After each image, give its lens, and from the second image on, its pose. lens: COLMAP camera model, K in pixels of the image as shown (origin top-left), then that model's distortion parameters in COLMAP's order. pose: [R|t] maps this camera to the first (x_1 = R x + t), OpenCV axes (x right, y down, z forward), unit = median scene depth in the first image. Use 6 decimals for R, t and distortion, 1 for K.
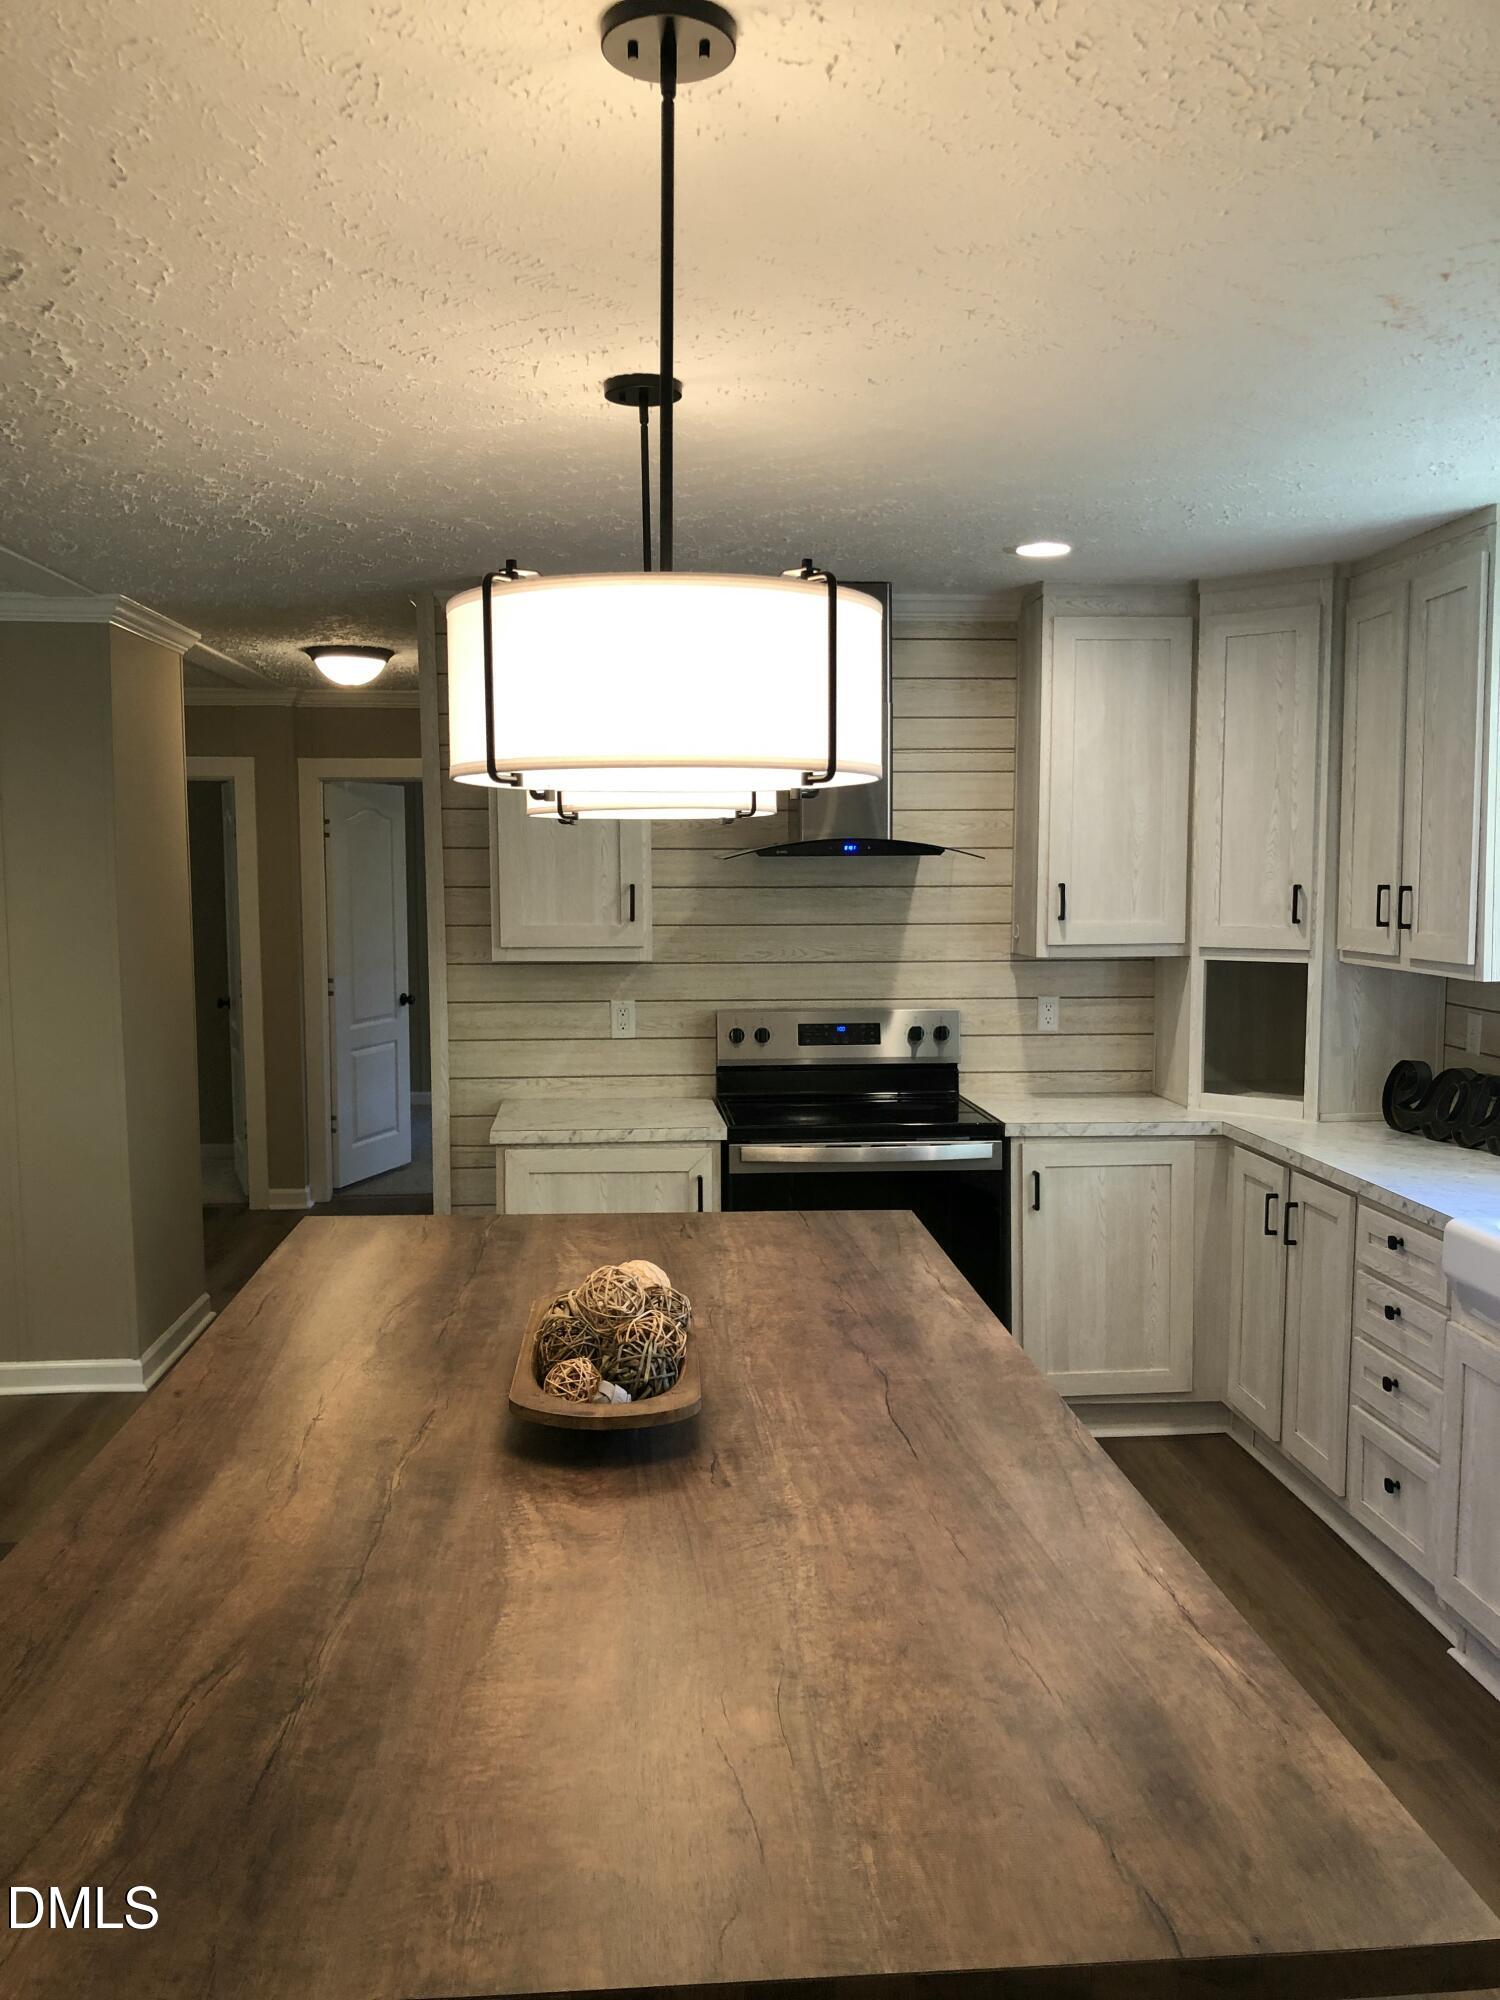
lens RADIAL K [[1634.2, 0, 743.3], [0, 1634.2, 1009.6], [0, 0, 1]] dist [0.080515, -0.061136]
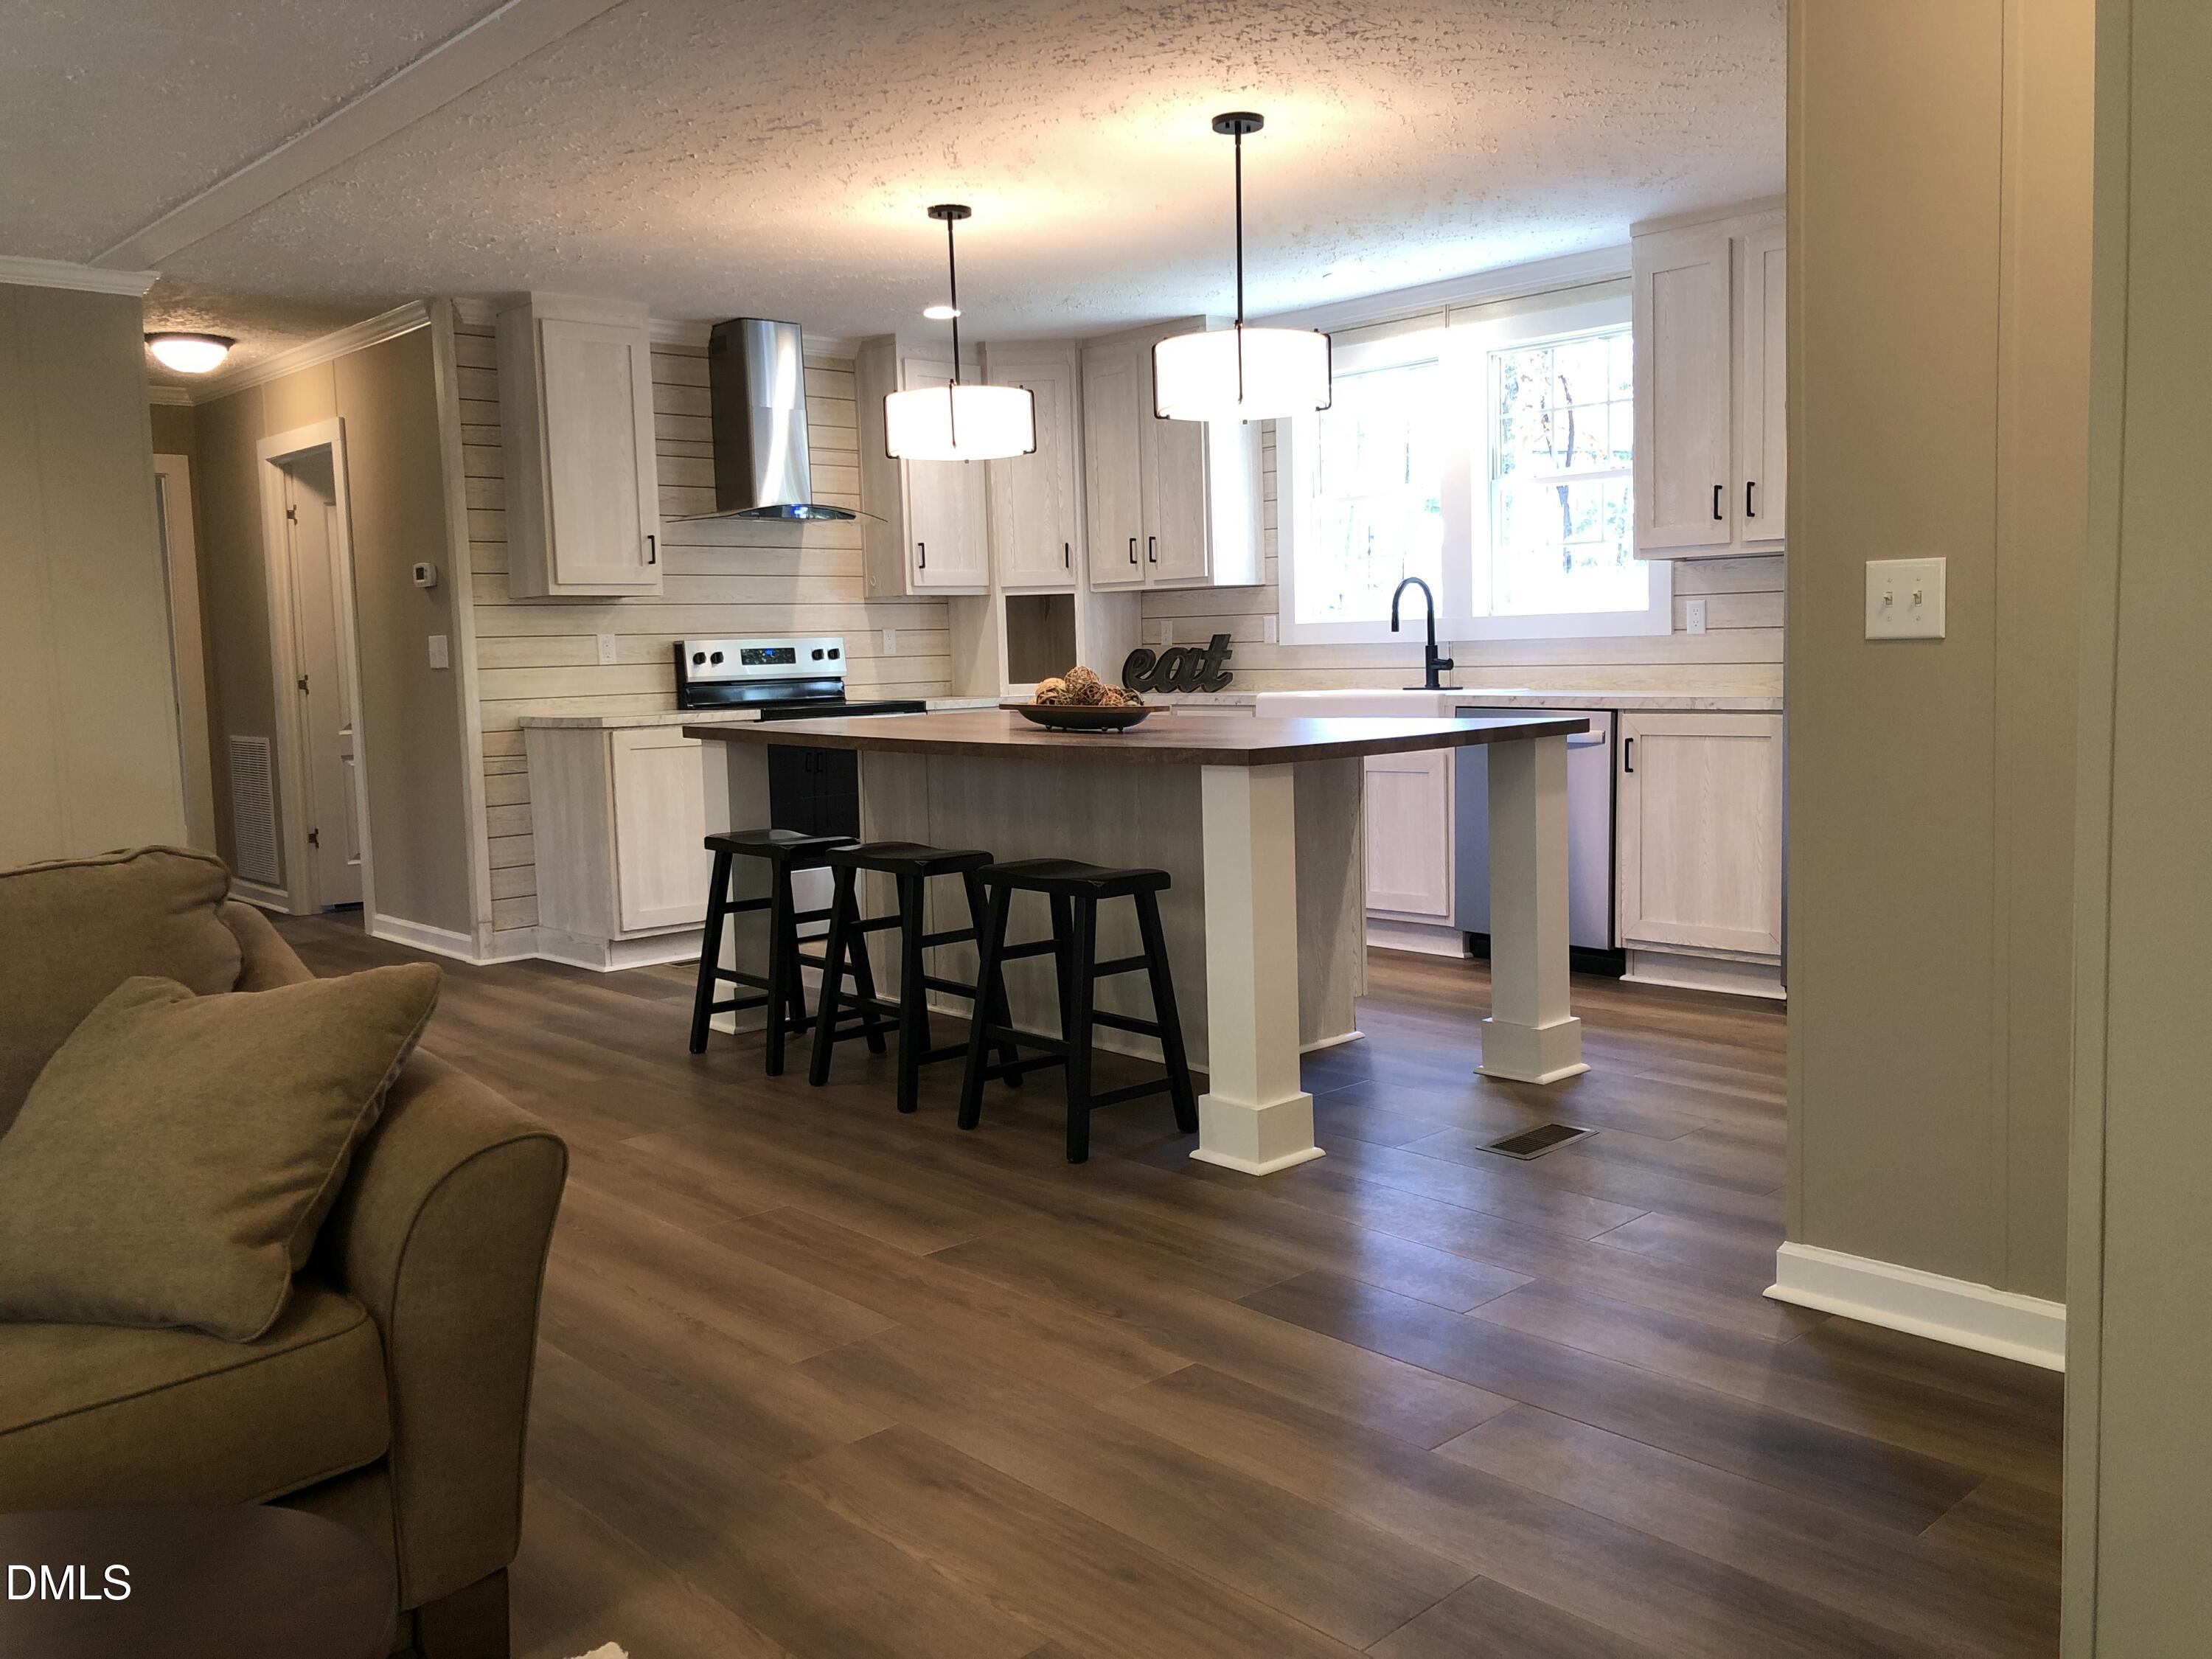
lens RADIAL K [[1810.9, 0, 1124.2], [0, 1810.9, 797.2], [0, 0, 1]] dist [0.030827, -0.008917]
pose [[0.779023, -0.074049, 0.622607, -0.707881], [0.081570, 0.996532, 0.016459, 0.141841], [-0.621667, 0.037964, 0.782361, -0.372300]]
